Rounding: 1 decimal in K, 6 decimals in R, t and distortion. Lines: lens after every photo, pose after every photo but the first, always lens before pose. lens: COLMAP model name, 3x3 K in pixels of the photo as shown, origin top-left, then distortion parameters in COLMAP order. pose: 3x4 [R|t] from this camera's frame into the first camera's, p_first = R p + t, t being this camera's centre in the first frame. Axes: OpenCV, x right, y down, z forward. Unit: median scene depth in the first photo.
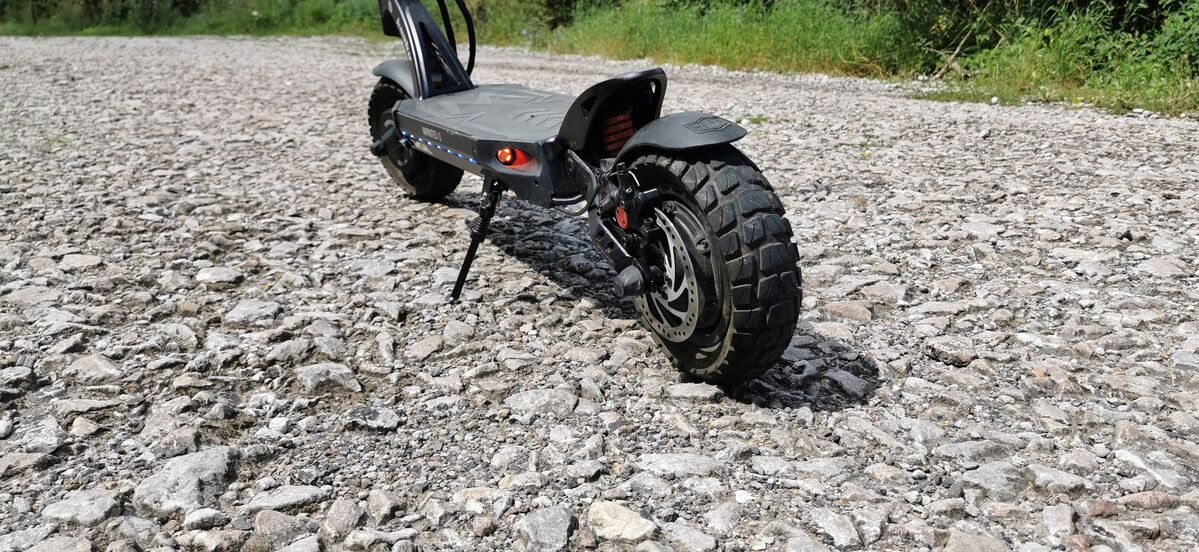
lens RADIAL K [[948.5, 0, 591.1], [0, 948.5, 275.8], [0, 0, 1]] dist [0.032203, -0.022148]
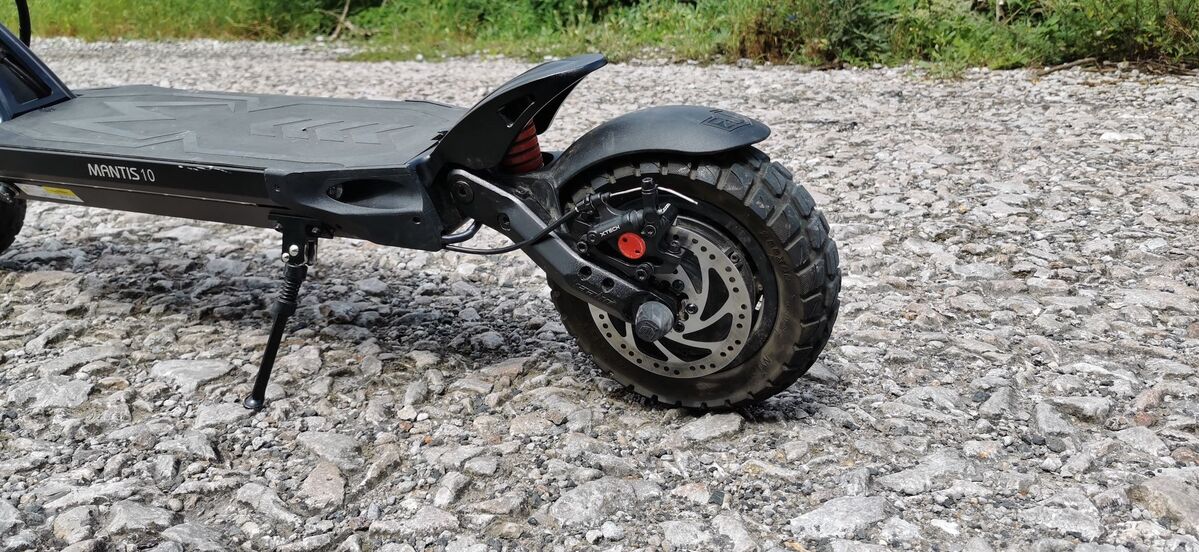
lens RADIAL K [[948.5, 0, 592.9], [0, 948.5, 274.9], [0, 0, 1]] dist [0.032203, -0.022148]
pose [[0.766660, -0.210666, 0.606508, -0.410429], [0.185465, 0.977033, 0.104927, -0.108543], [-0.614683, 0.032042, 0.788123, 0.334488]]
